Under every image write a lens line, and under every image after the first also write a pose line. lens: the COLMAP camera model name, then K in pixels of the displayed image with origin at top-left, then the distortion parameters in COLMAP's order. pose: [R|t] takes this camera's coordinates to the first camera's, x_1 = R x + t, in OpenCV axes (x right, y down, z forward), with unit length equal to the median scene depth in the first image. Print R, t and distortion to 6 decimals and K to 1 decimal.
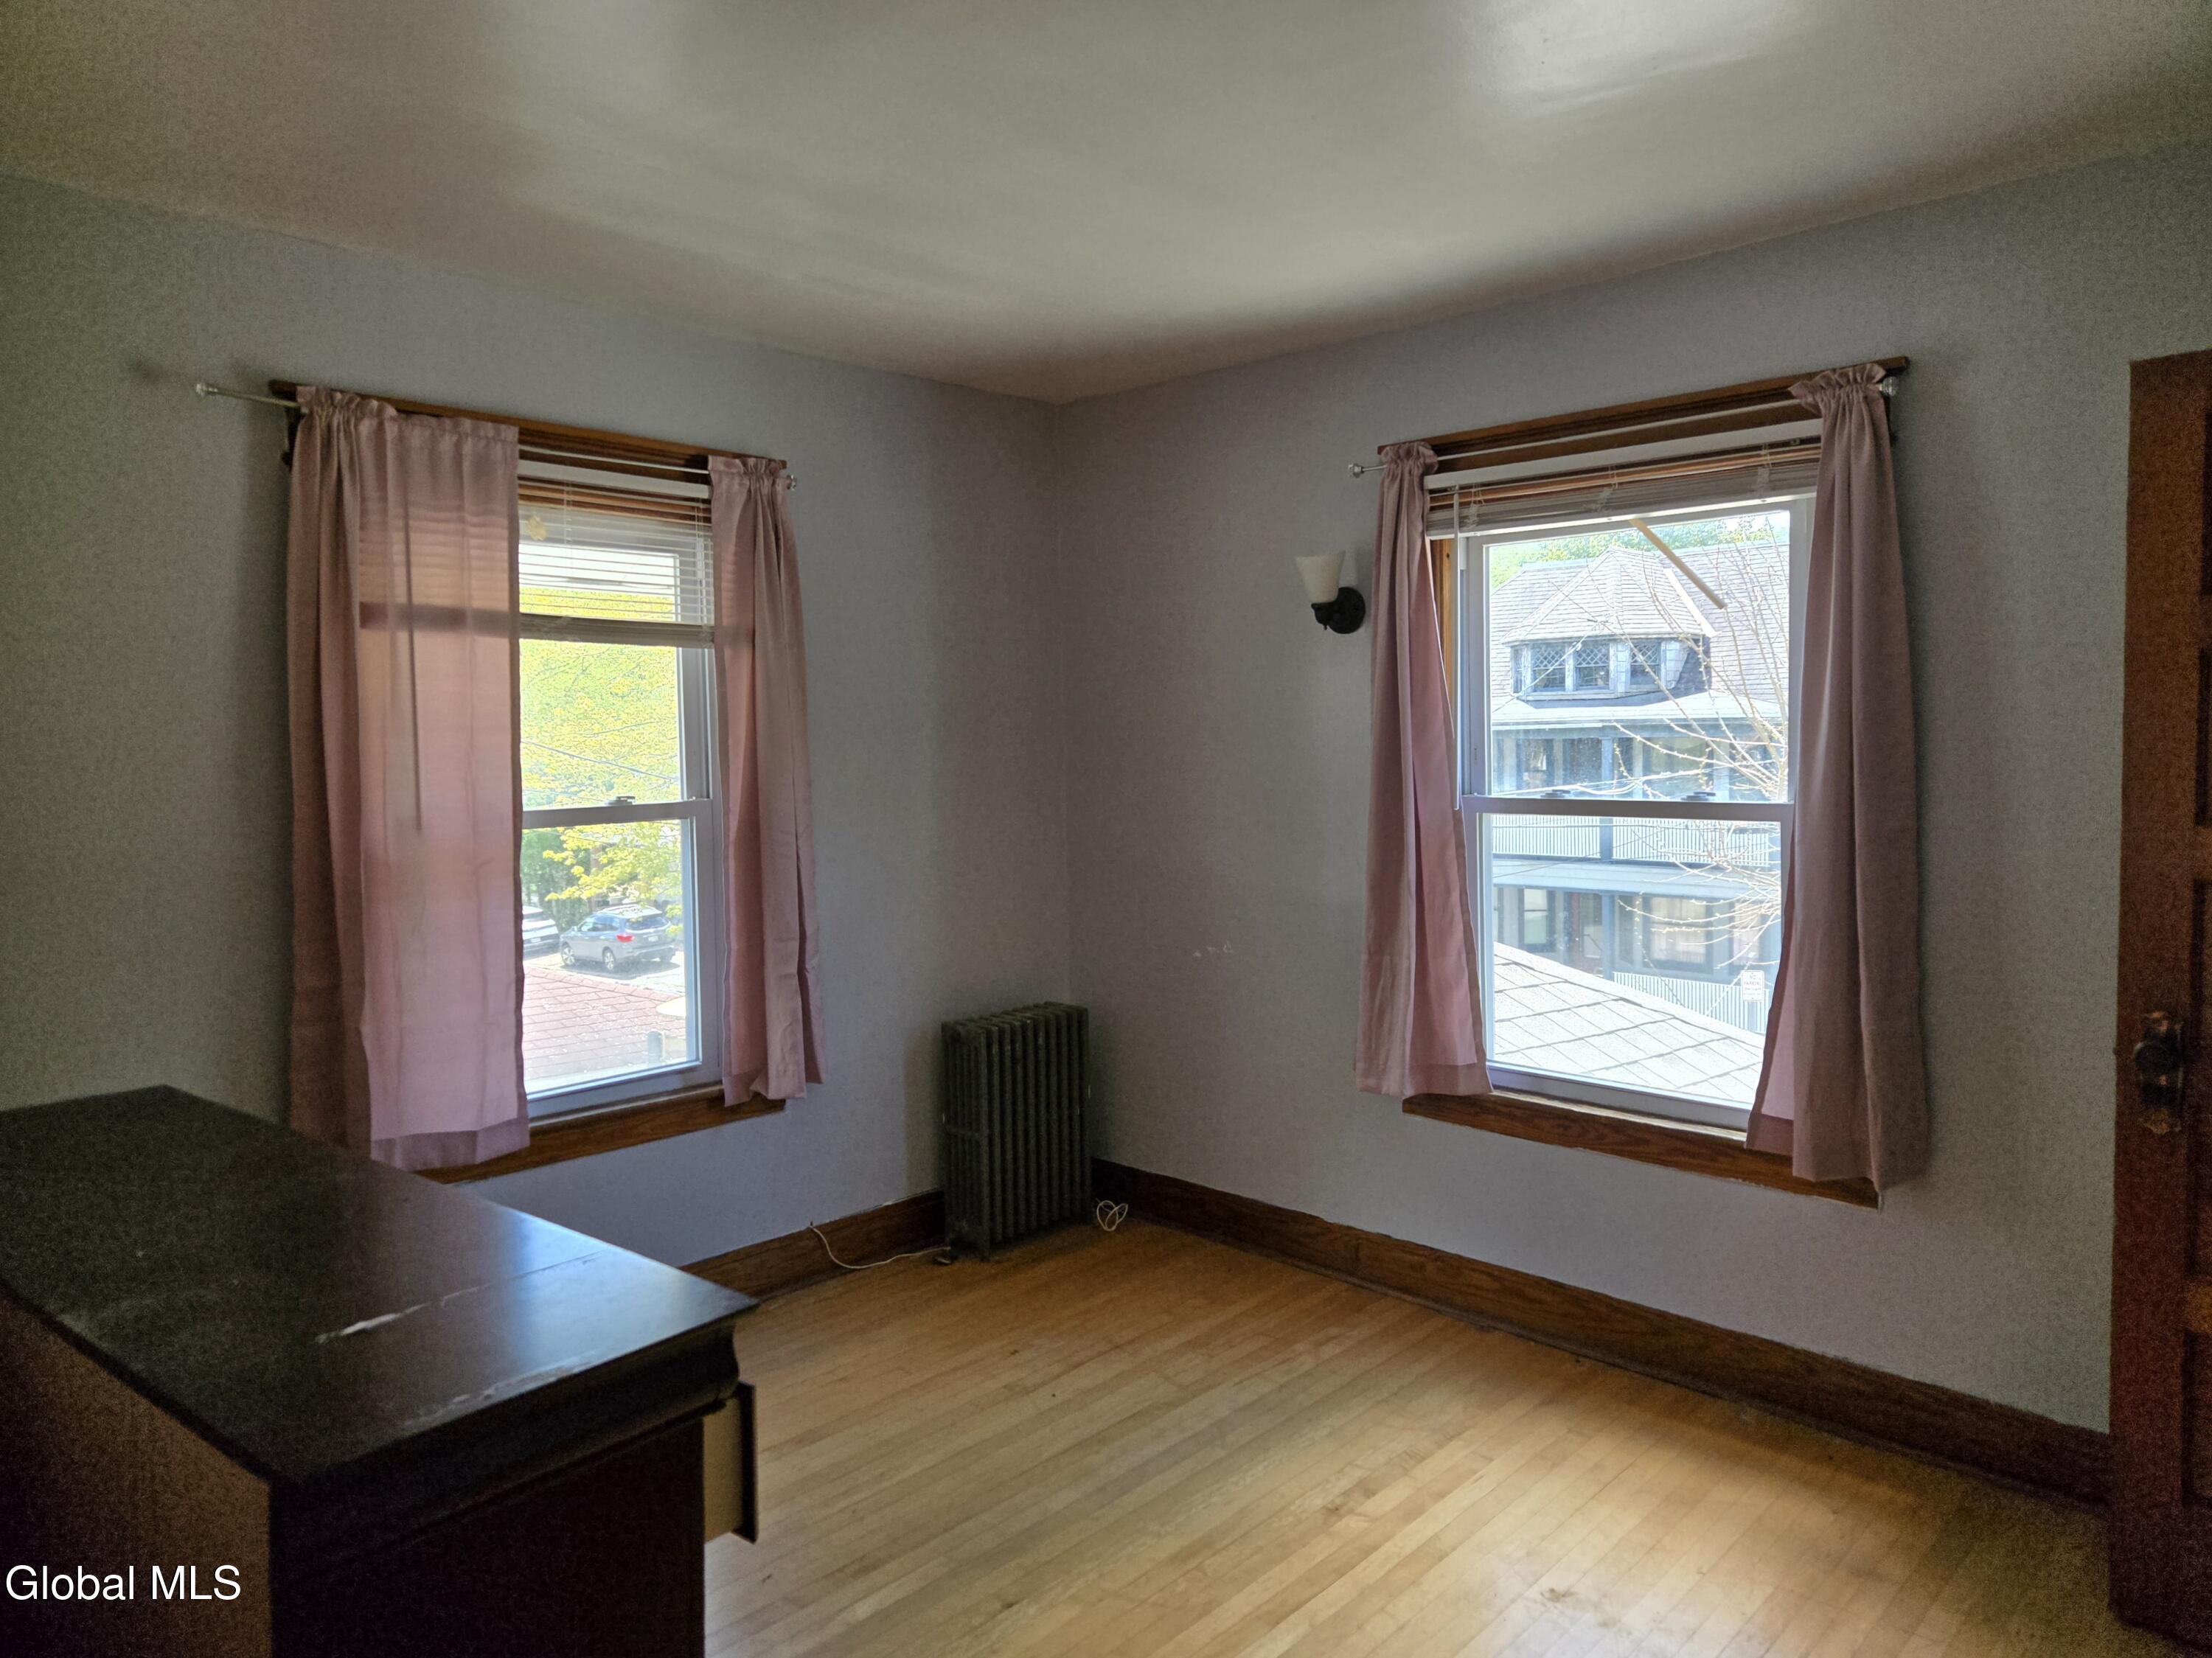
lens RADIAL K [[1486.3, 0, 1093.2], [0, 1486.3, 816.2], [0, 0, 1]] dist [0.051854, -0.004275]
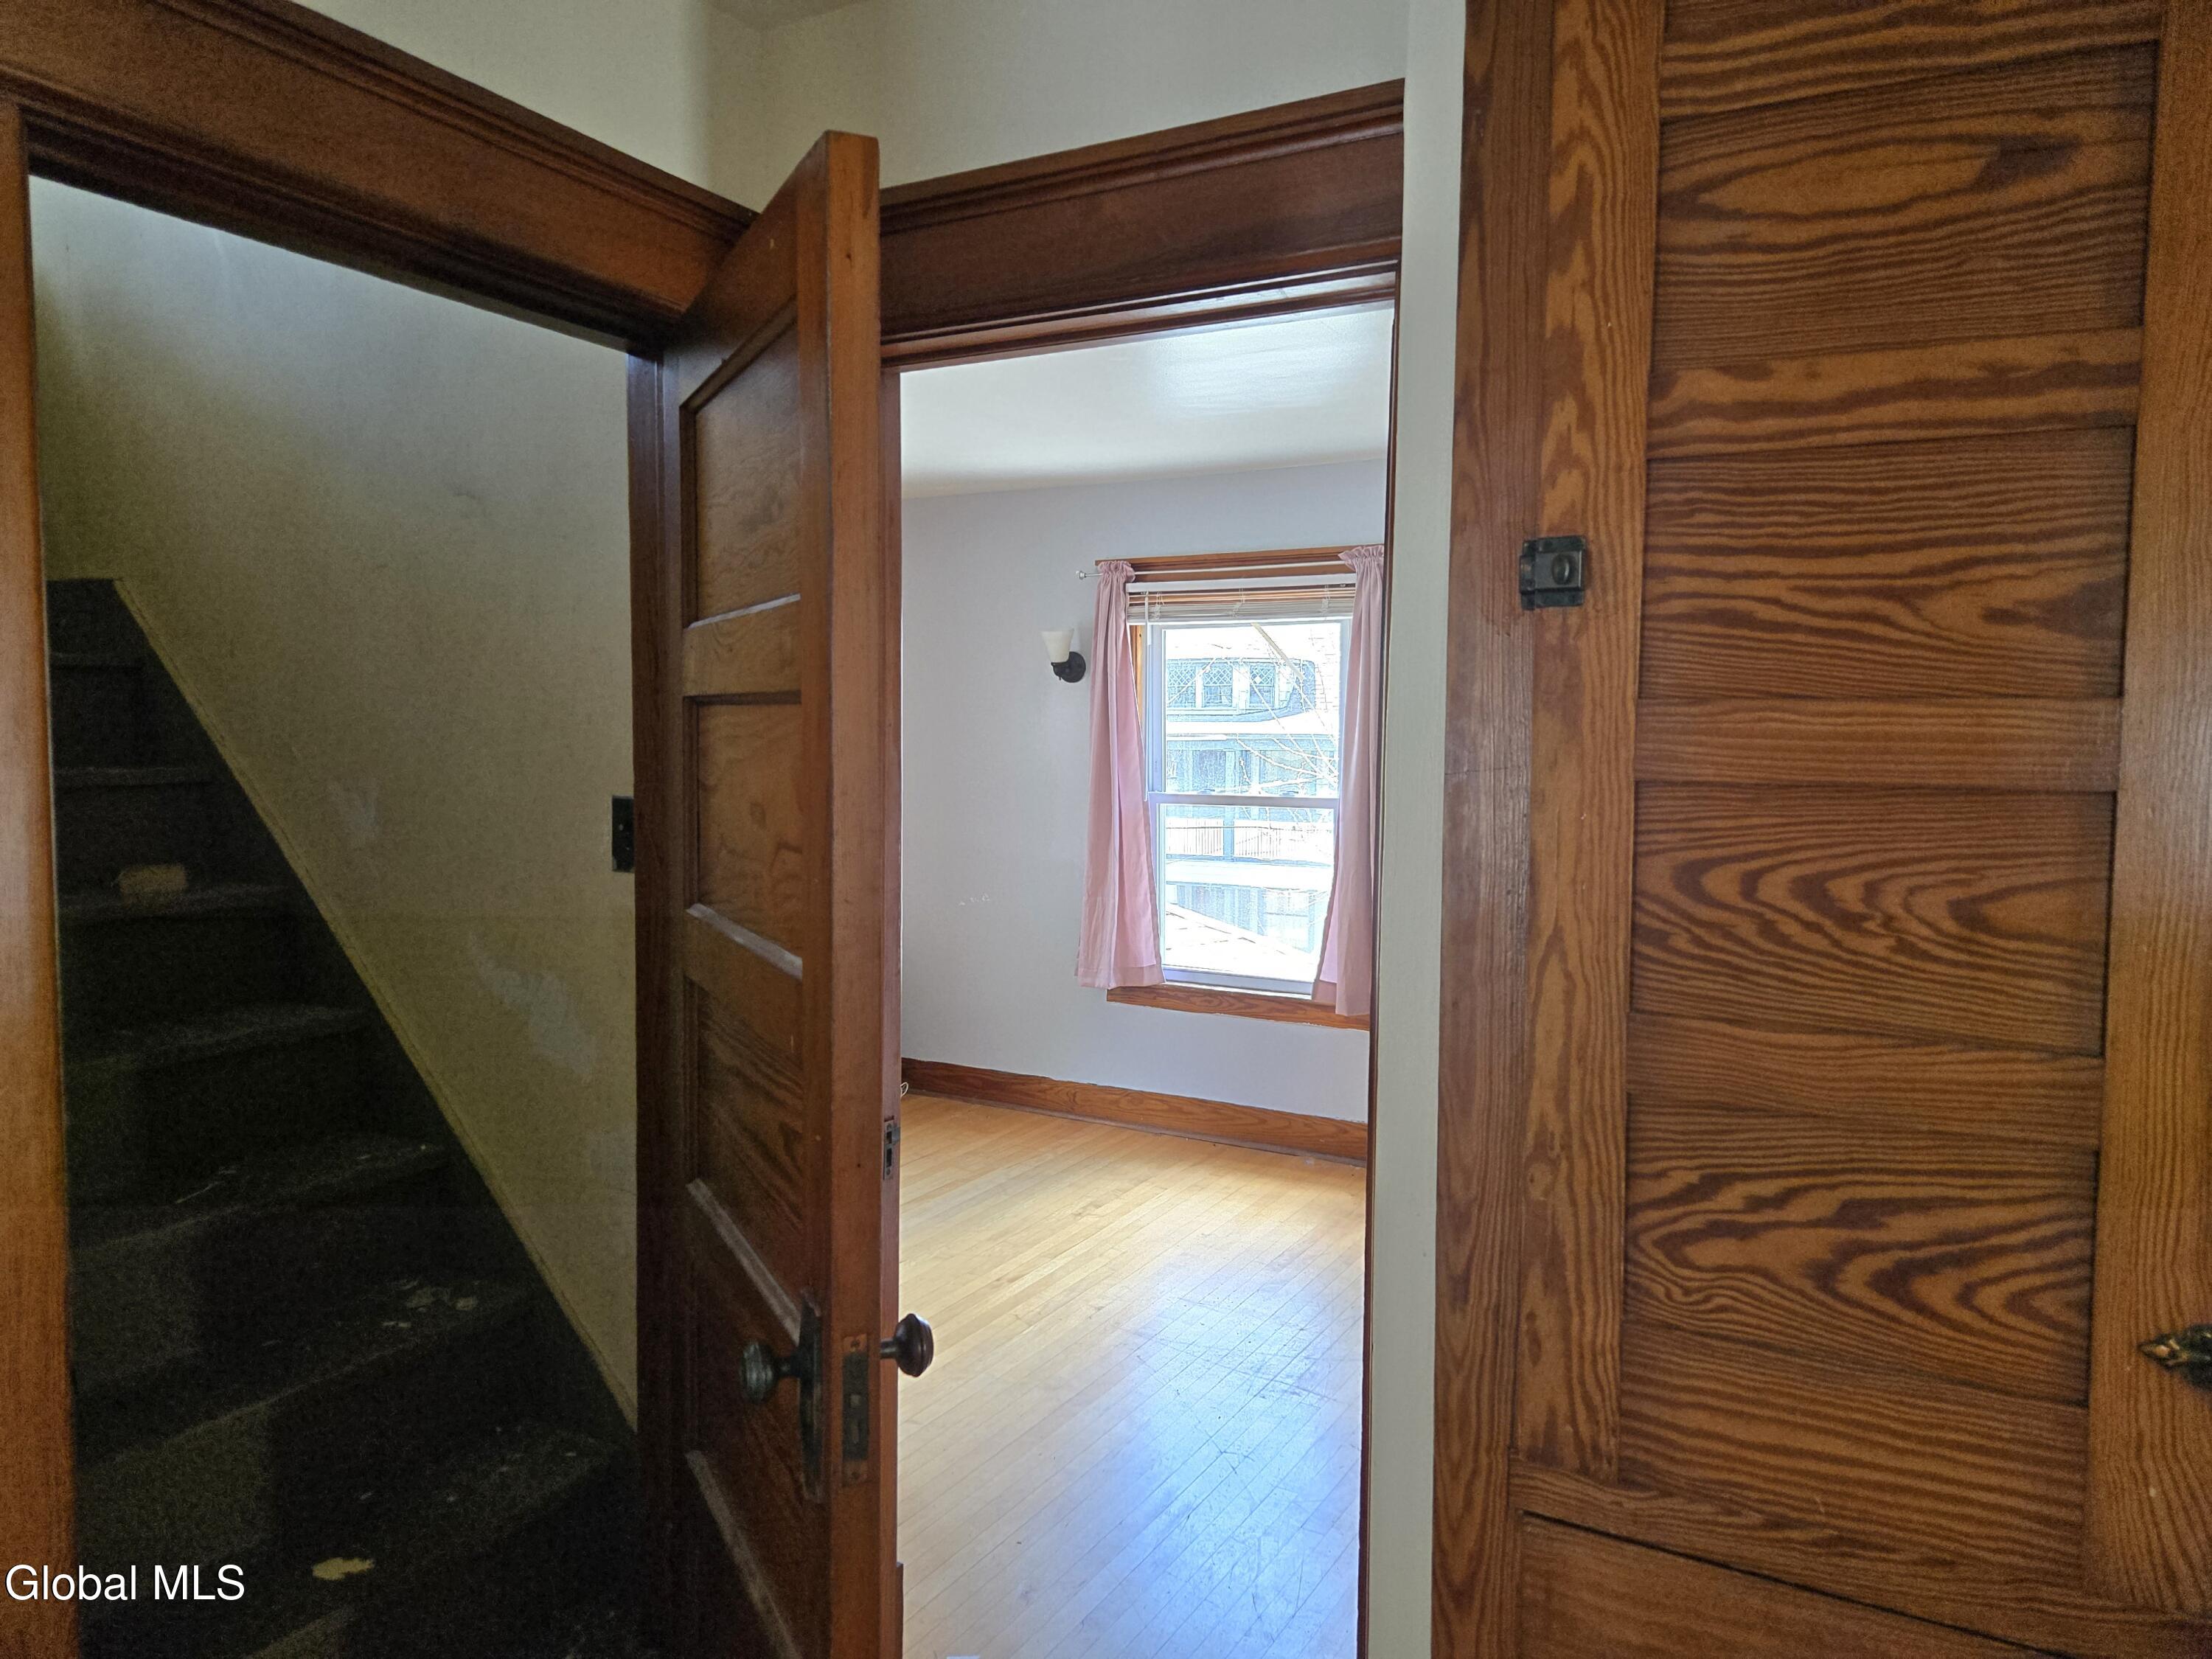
lens RADIAL K [[1486.4, 0, 1110.6], [0, 1486.4, 834.2], [0, 0, 1]] dist [0.051854, -0.004275]
pose [[0.968301, 0.006813, 0.249693, -0.174490], [-0.009539, 0.999907, 0.009712, 0.015296], [-0.249603, -0.011786, 0.968276, -0.480899]]
